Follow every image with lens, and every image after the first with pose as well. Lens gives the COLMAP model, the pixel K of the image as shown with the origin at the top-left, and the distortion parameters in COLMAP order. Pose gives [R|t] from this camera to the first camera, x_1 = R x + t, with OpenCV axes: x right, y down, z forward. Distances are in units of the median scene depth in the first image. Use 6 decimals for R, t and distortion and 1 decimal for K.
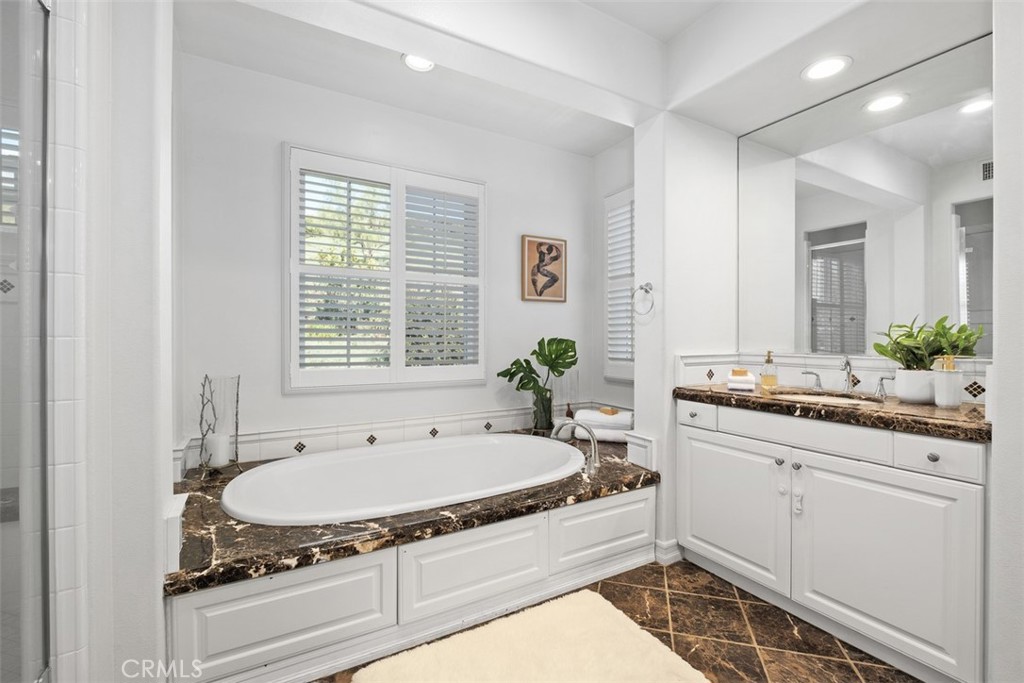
lens RADIAL K [[448.4, 0, 513.5], [0, 448.4, 340.2], [0, 0, 1]] dist [0.006167, -0.005989]
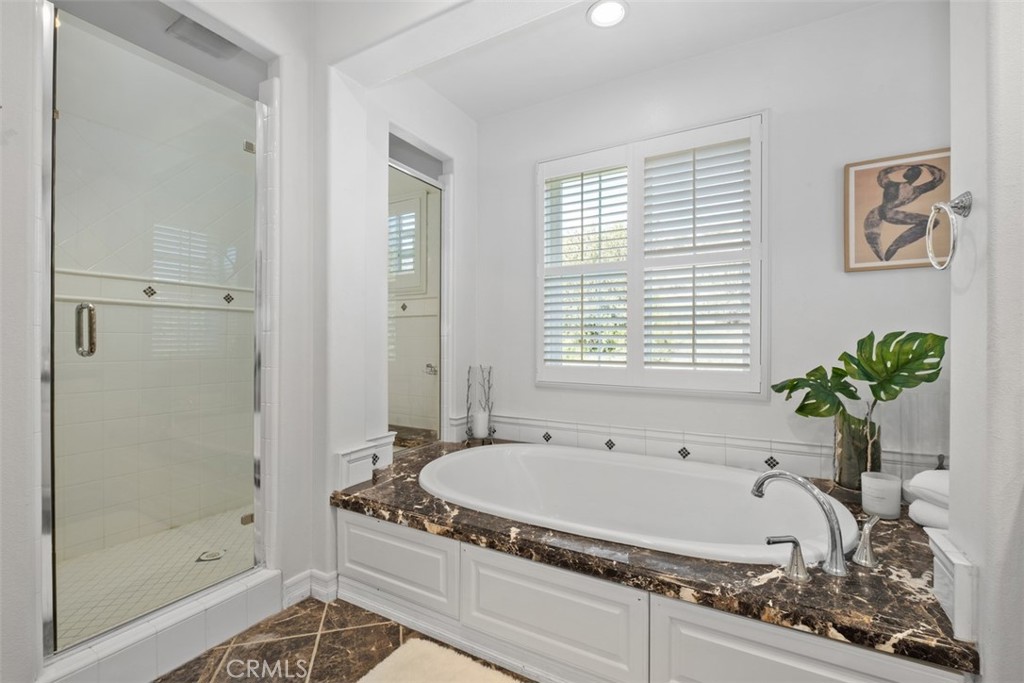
lens RADIAL K [[448.4, 0, 513.8], [0, 448.4, 342.1], [0, 0, 1]] dist [0.006167, -0.005989]
pose [[0.501463, -0.003756, -0.865171, 0.508459], [-0.003698, 0.999972, -0.006485, 0.020818], [0.865171, 0.006451, 0.501435, 0.468291]]
